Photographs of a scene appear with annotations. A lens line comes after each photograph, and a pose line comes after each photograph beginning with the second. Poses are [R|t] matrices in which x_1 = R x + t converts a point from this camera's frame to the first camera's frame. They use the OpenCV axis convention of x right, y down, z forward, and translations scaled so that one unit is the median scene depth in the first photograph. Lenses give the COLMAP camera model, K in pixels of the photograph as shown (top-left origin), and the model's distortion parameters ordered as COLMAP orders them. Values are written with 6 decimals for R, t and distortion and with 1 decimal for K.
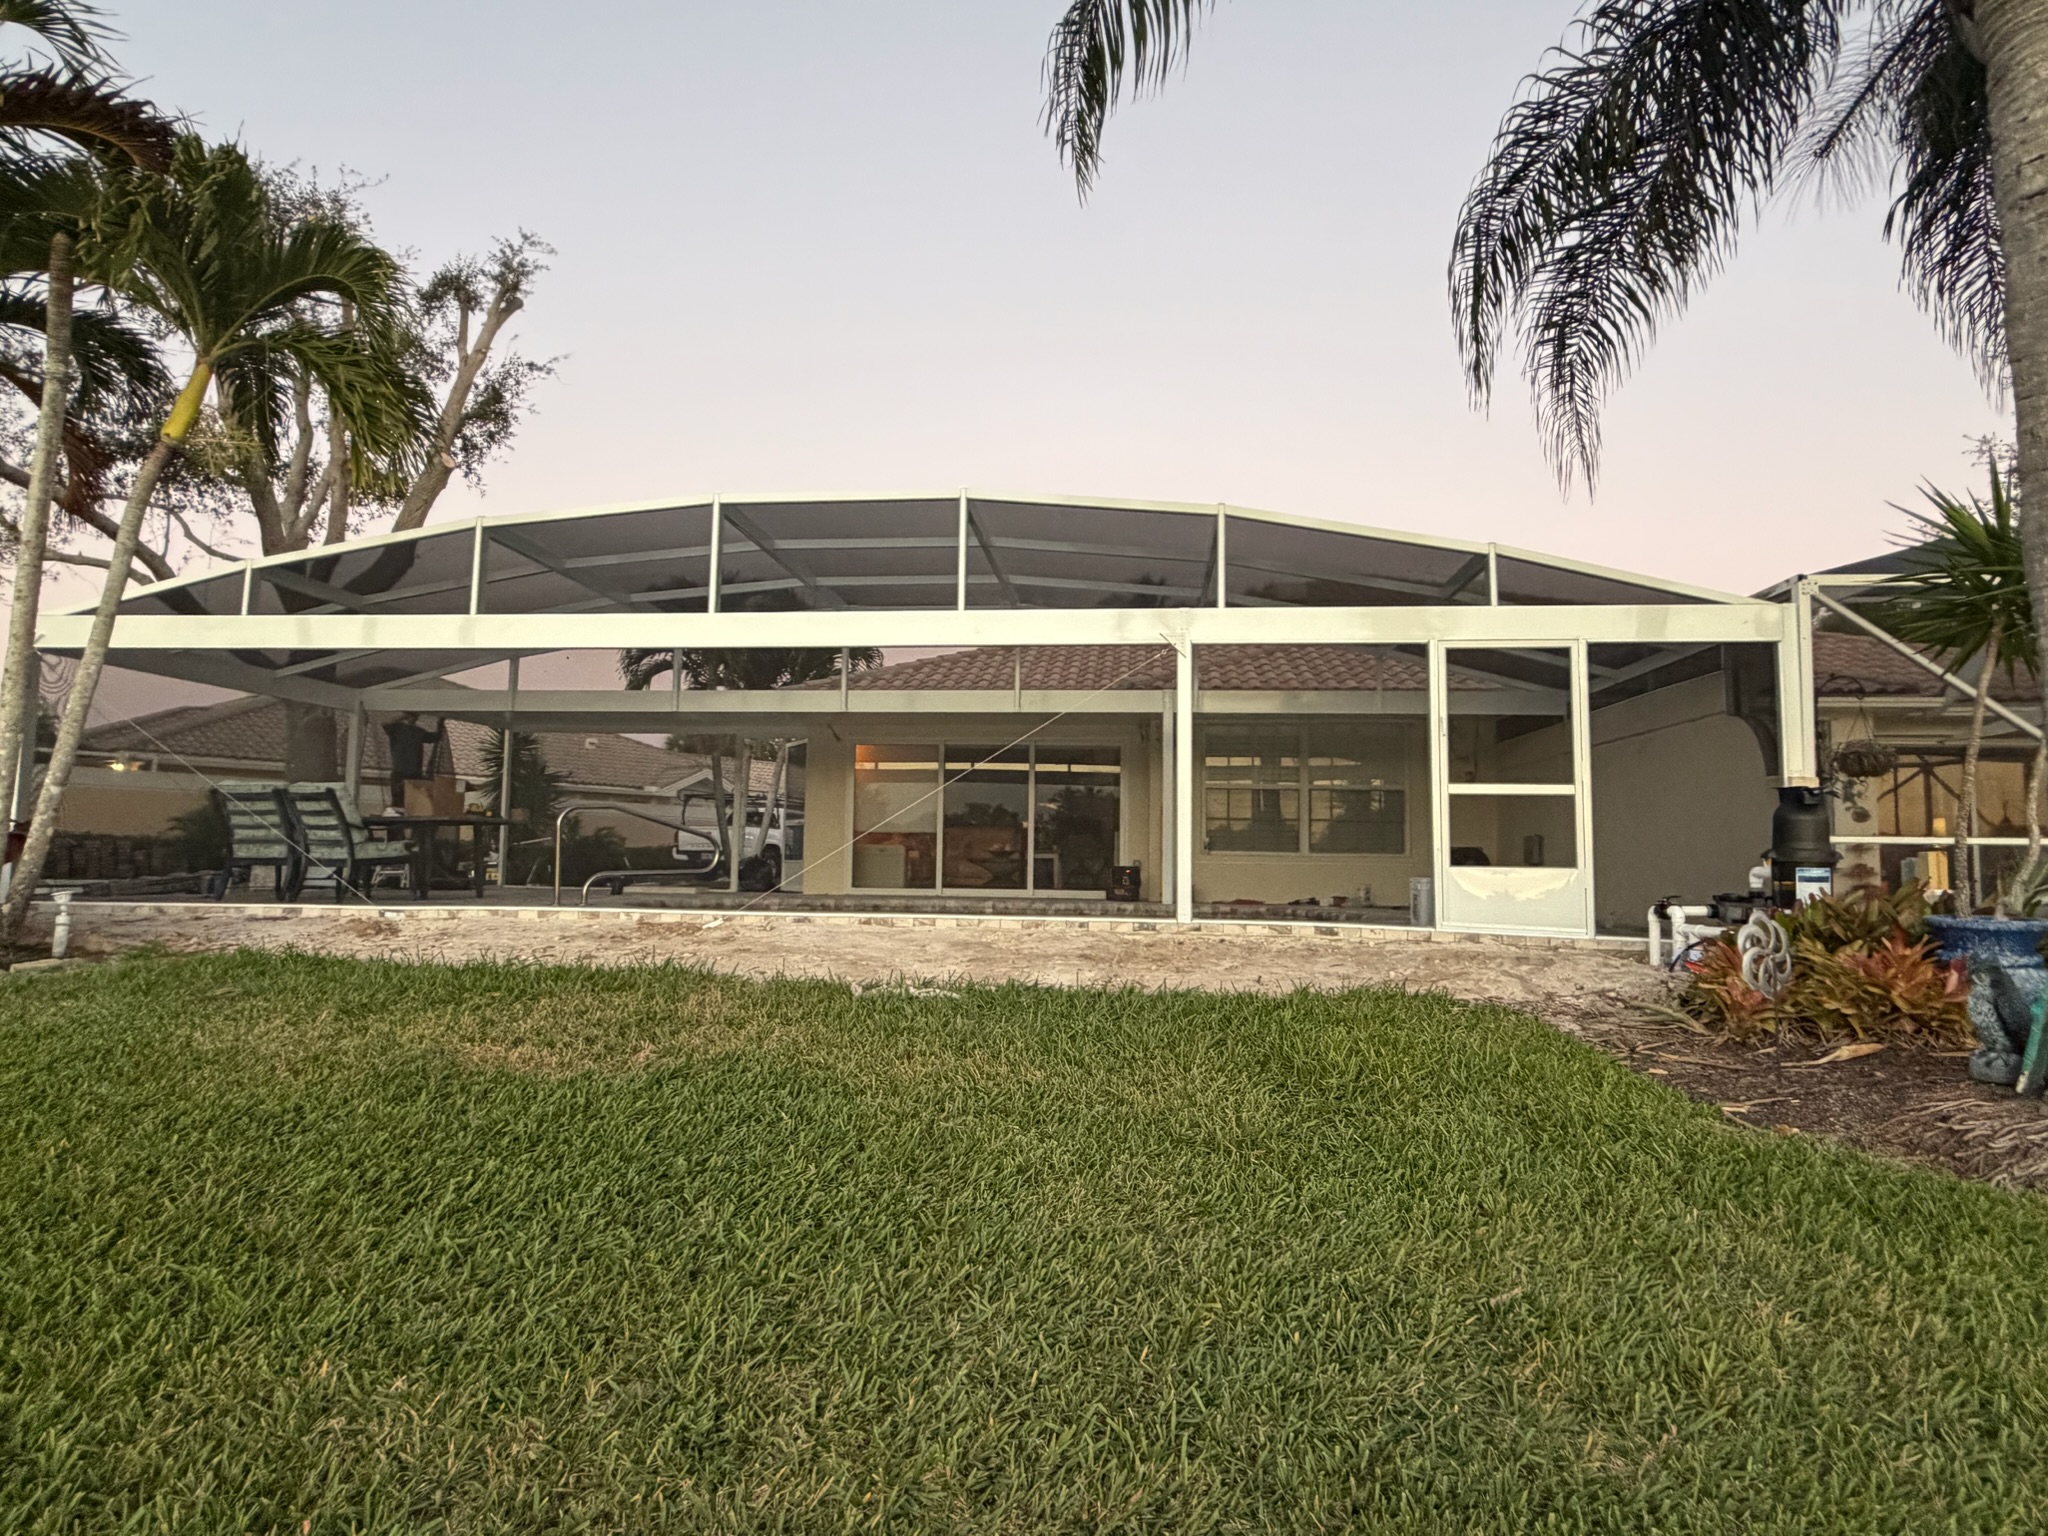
lens RADIAL K [[1143.2, 0, 1024.0], [0, 1143.2, 768.0], [0, 0, 1]] dist [-0.001351, -0.001600]
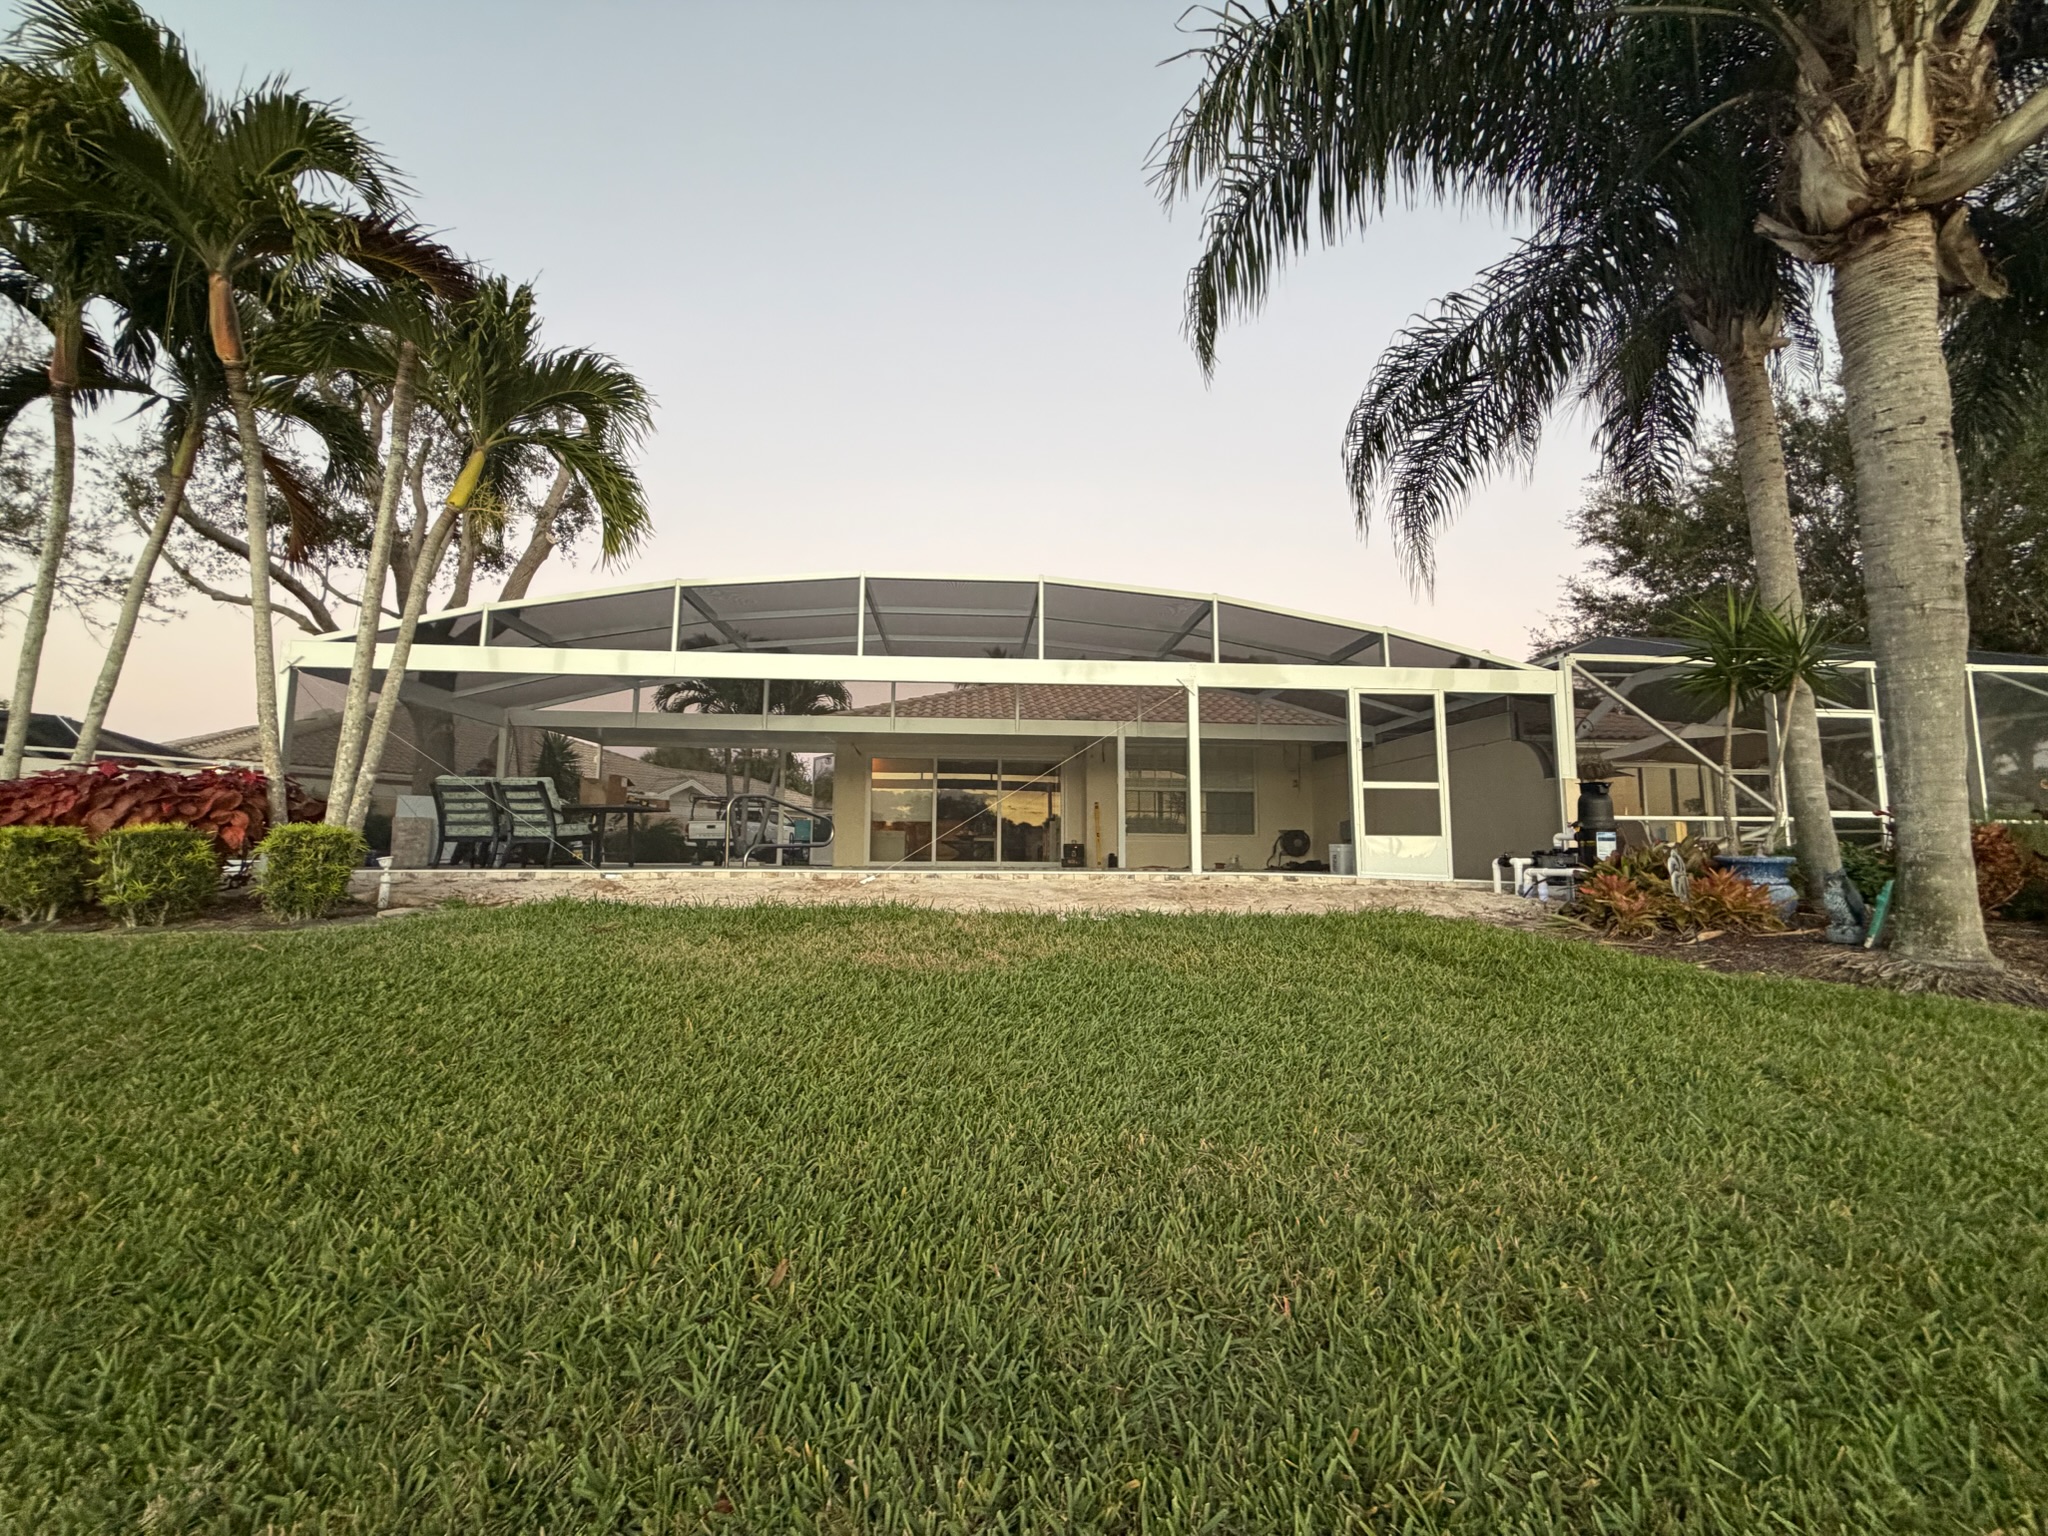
lens RADIAL K [[826.8, 0, 1024.0], [0, 826.8, 760.9], [0, 0, 1]] dist [0.000473, 0.000083]
pose [[0.985859, 0.010417, 0.167253, -0.256053], [-0.006716, 0.999720, -0.022682, 0.013904], [-0.167443, 0.021238, 0.985653, -0.019950]]
